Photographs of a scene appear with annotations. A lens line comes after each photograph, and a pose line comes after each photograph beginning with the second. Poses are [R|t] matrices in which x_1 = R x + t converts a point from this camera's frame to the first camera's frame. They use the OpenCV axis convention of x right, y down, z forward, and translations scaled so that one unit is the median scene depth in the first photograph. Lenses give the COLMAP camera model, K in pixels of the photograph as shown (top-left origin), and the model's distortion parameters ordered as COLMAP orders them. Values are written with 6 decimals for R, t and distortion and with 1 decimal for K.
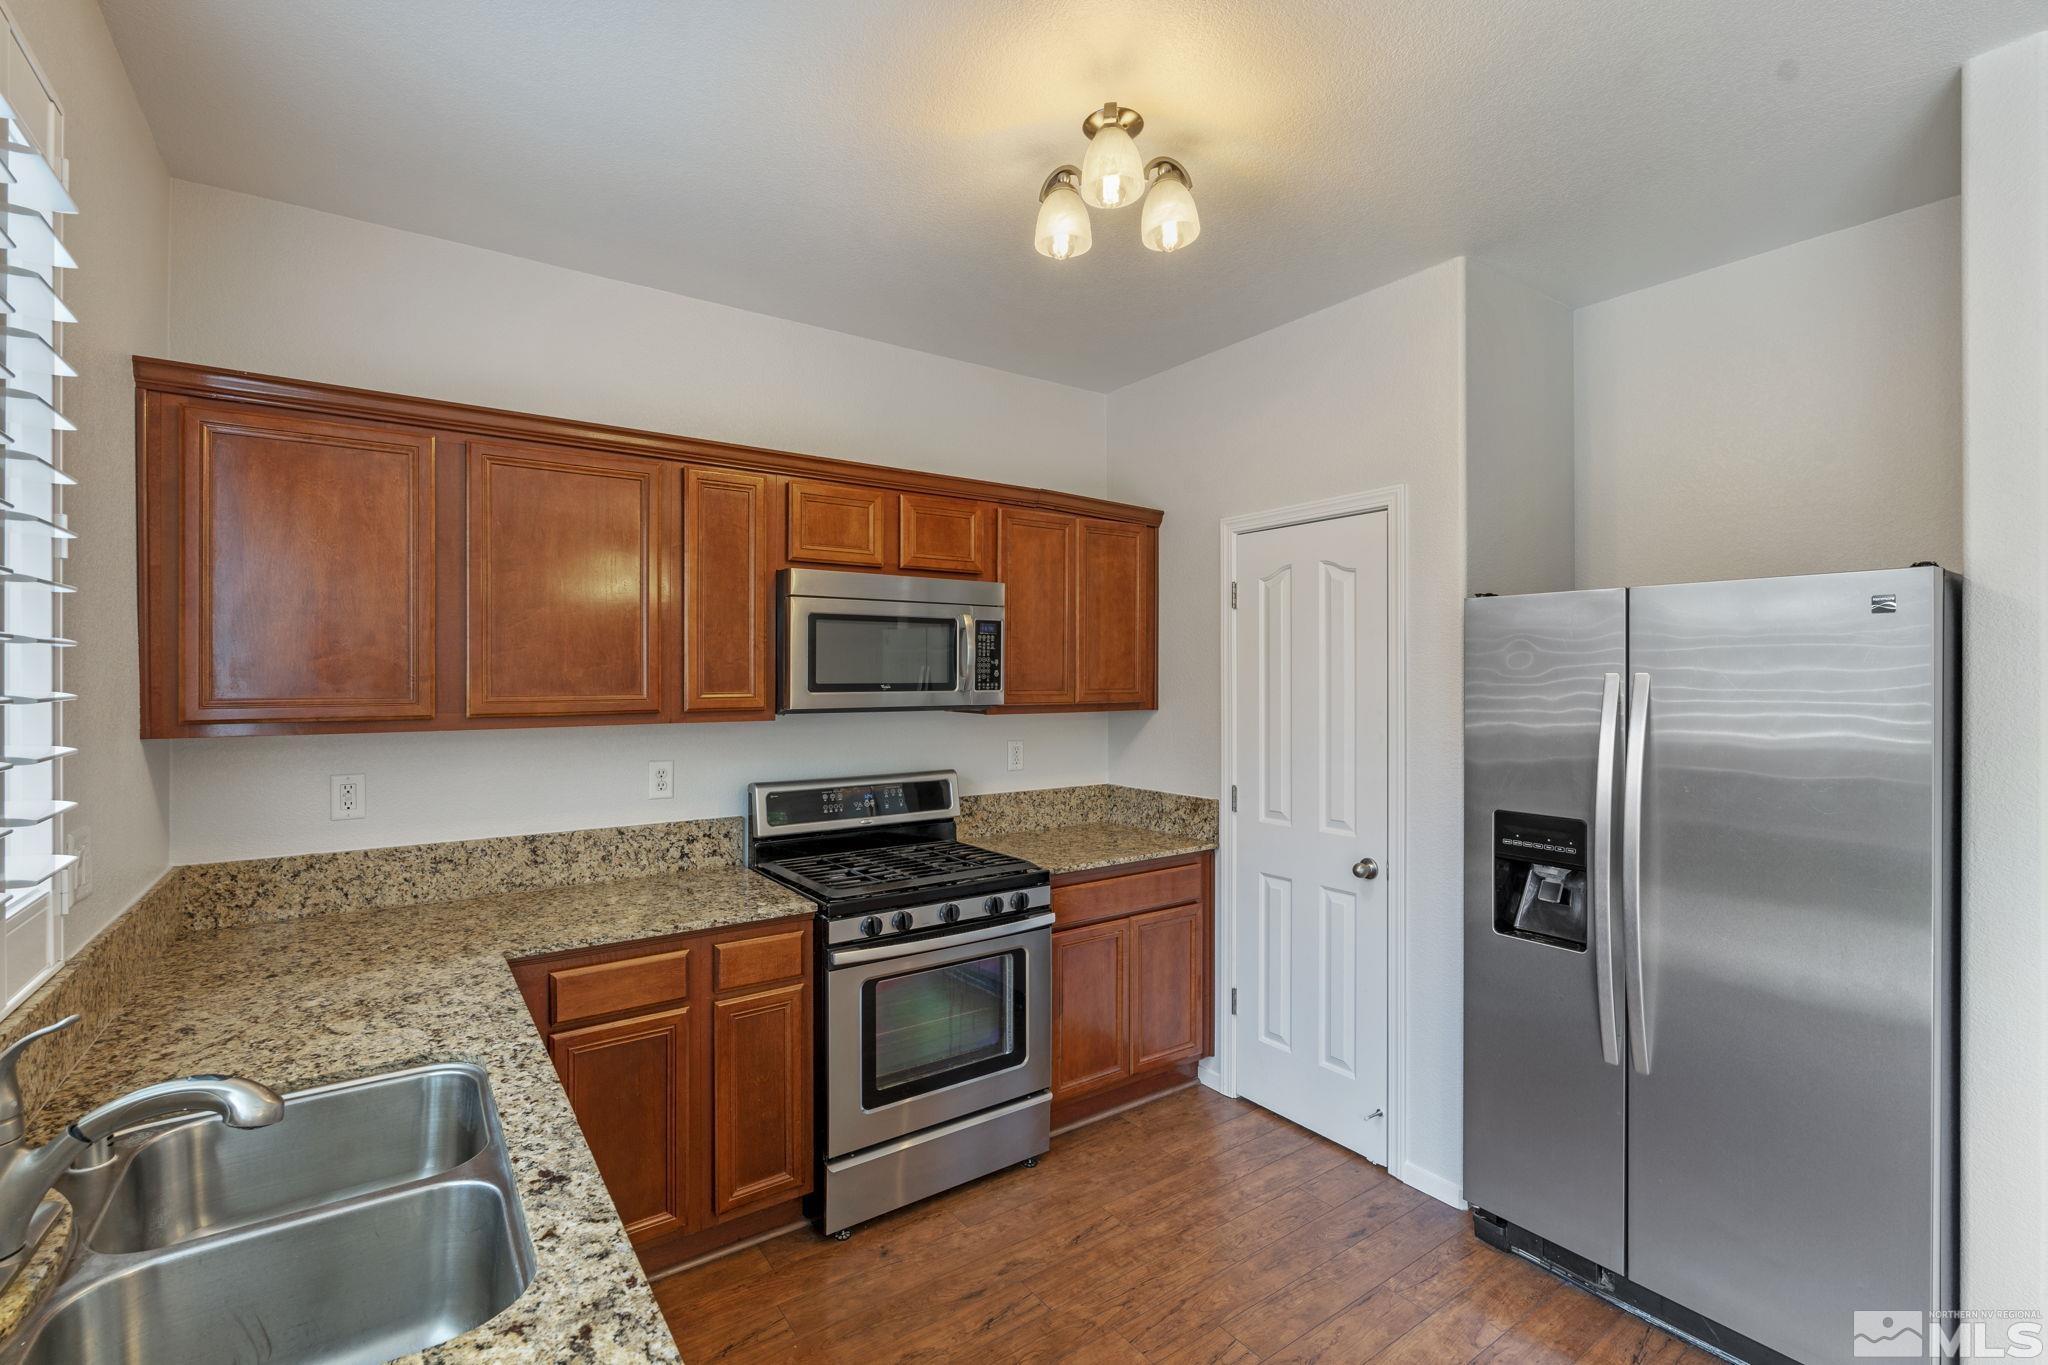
lens RADIAL K [[910.2, 0, 1015.8], [0, 910.2, 676.9], [0, 0, 1]] dist [-0.002278, 0.000129]
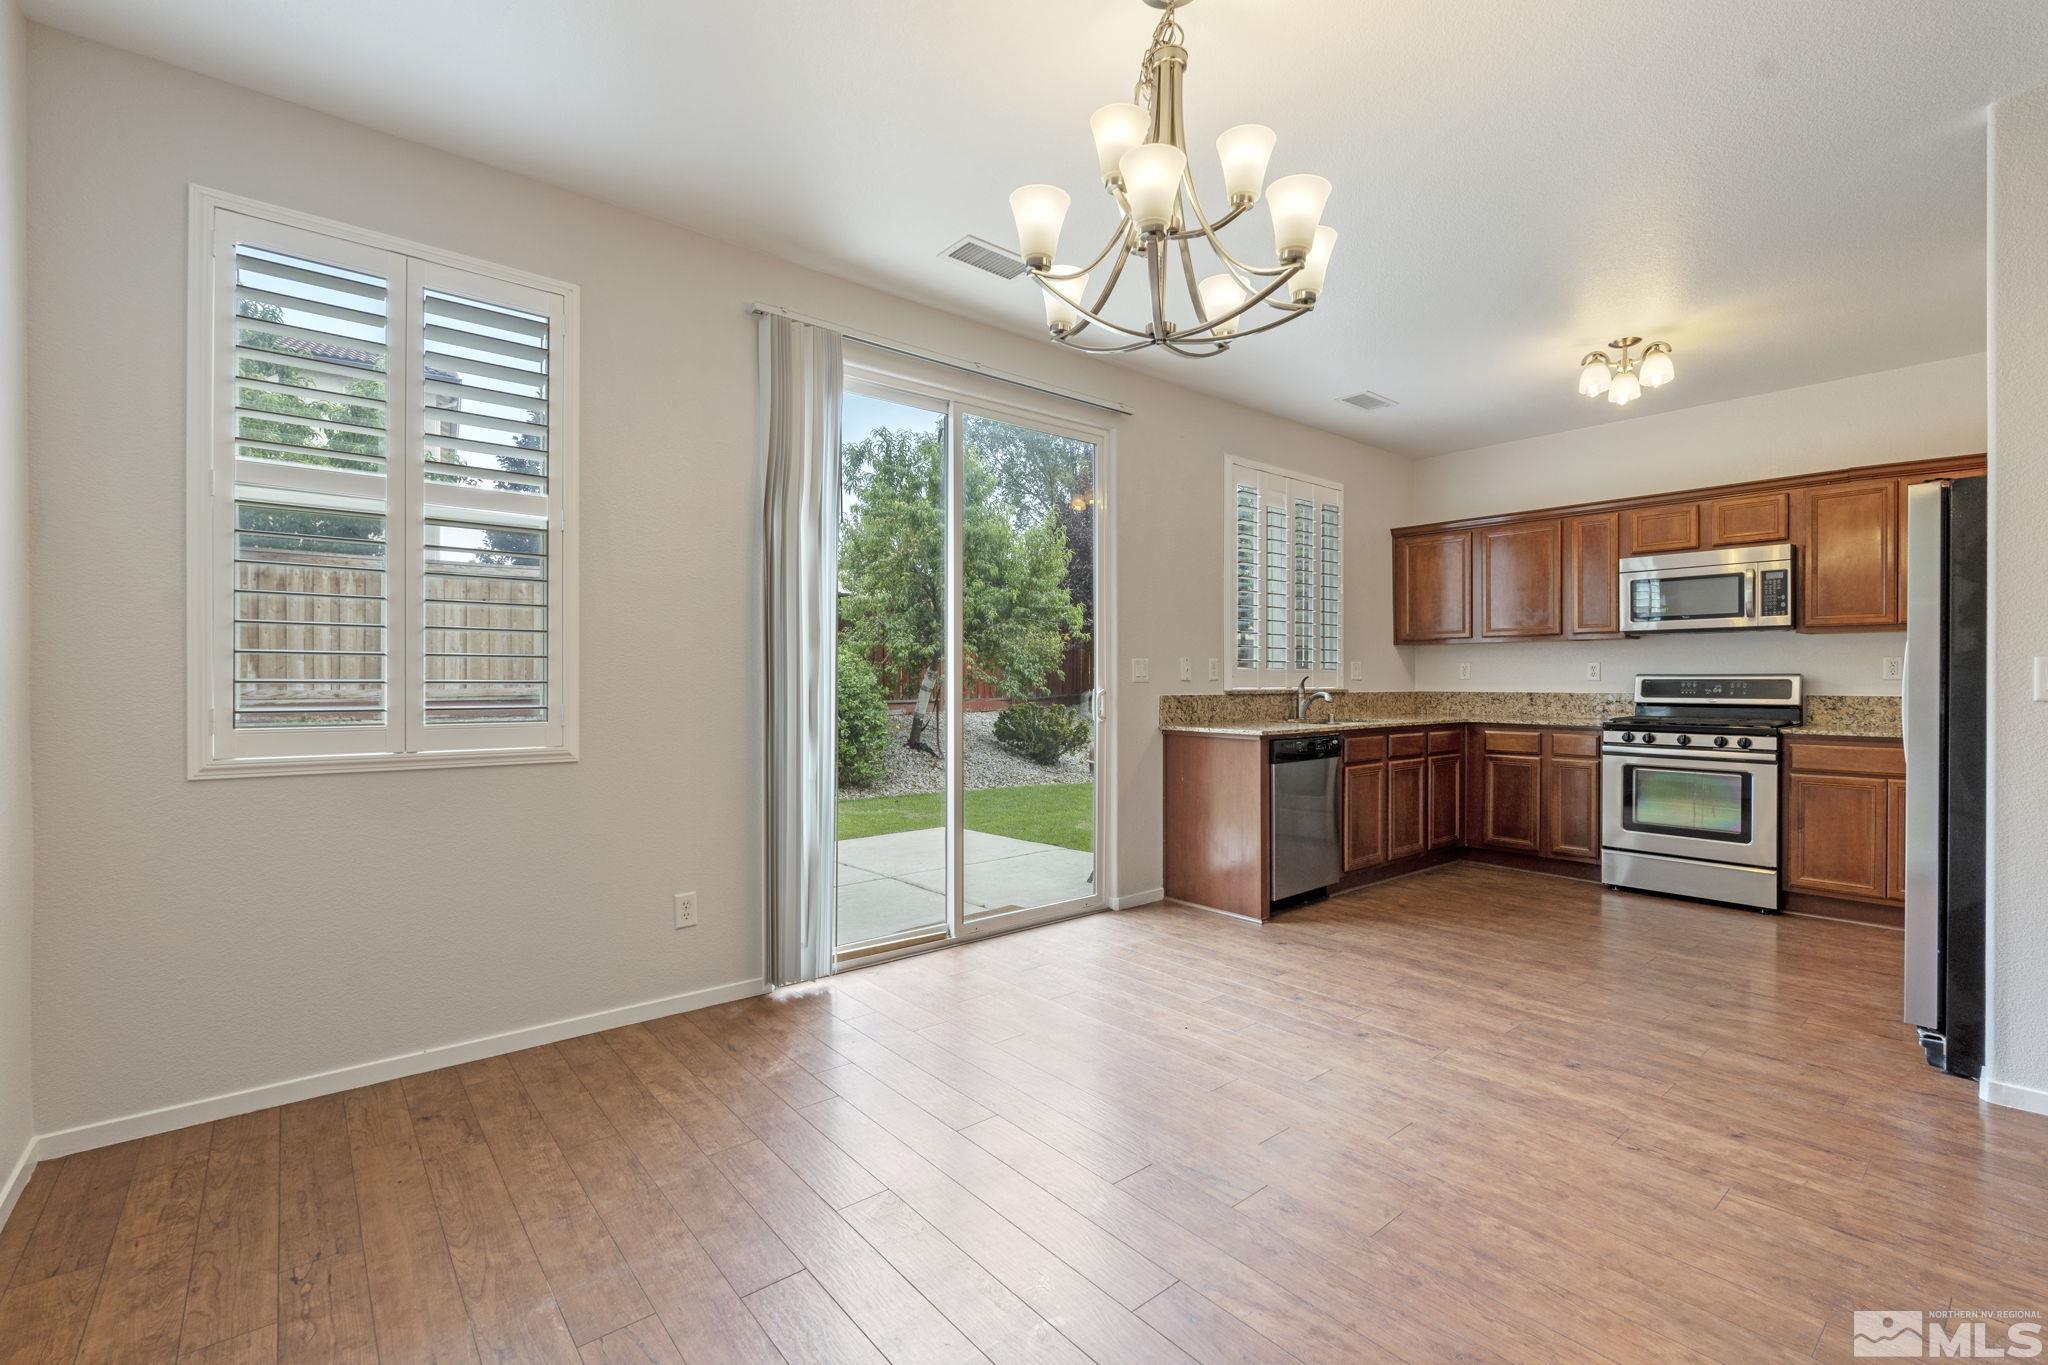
lens RADIAL K [[891.6, 0, 1023.2], [0, 891.6, 684.8], [0, 0, 1]] dist [-0.003611, 0.000569]
pose [[0.083916, 0.007041, -0.996448, 1.504802], [-0.000928, 0.999975, 0.006988, 0.134529], [0.996472, 0.000339, 0.083920, -0.426586]]
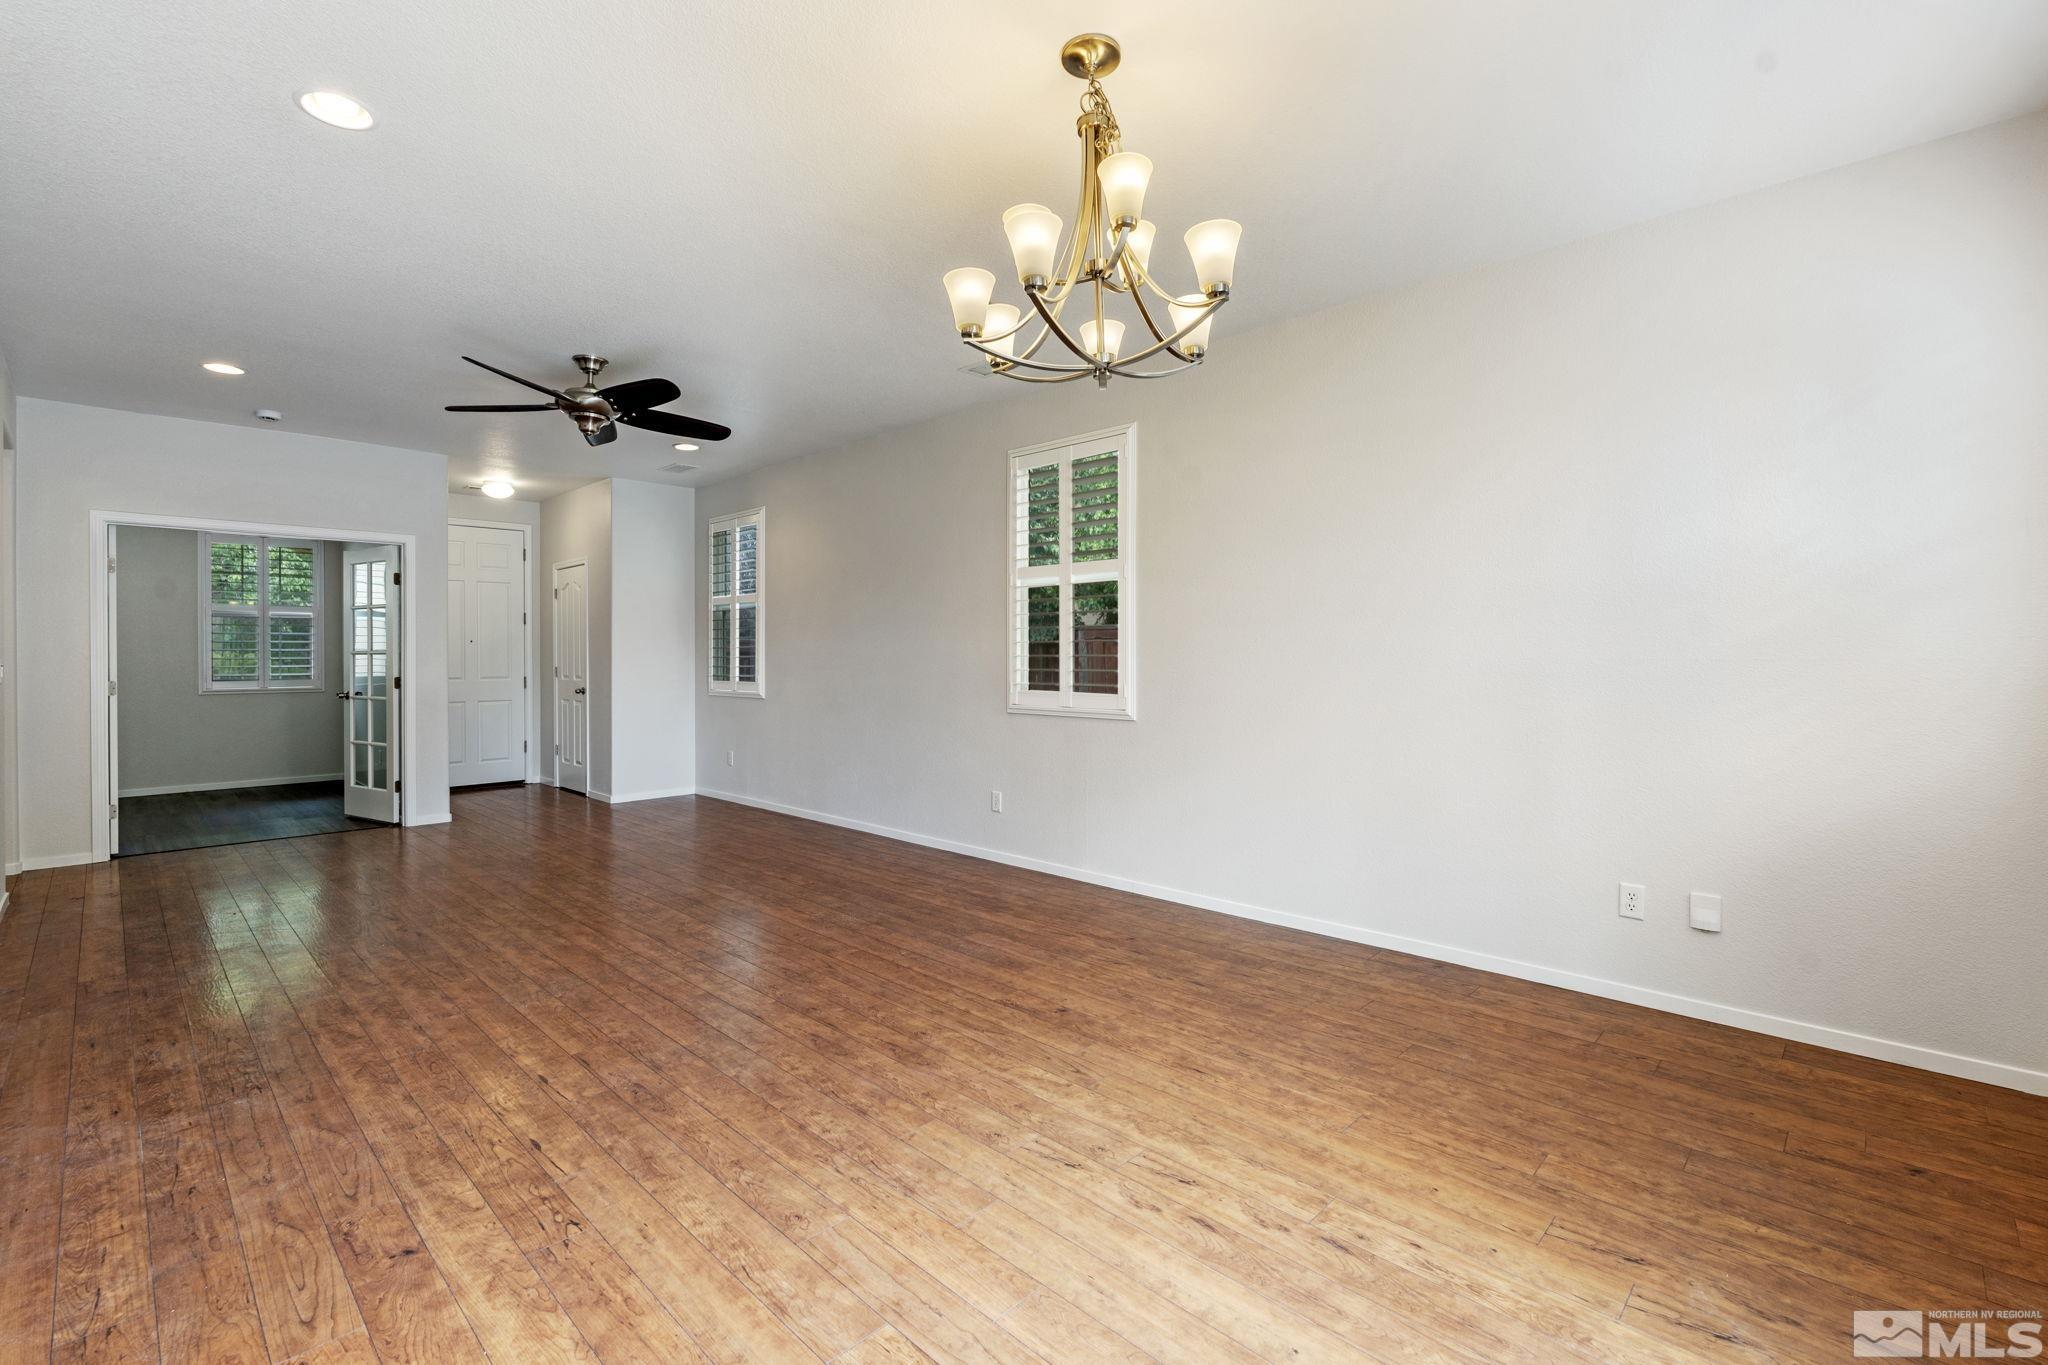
lens RADIAL K [[900.8, 0, 1022.6], [0, 900.8, 653.3], [0, 0, 1]] dist [-0.002476, -0.000181]
pose [[-0.190089, 0.003479, 0.981761, -0.004230], [0.003023, 0.999991, -0.002958, 0.111690], [-0.981762, 0.002406, -0.190098, -0.025721]]
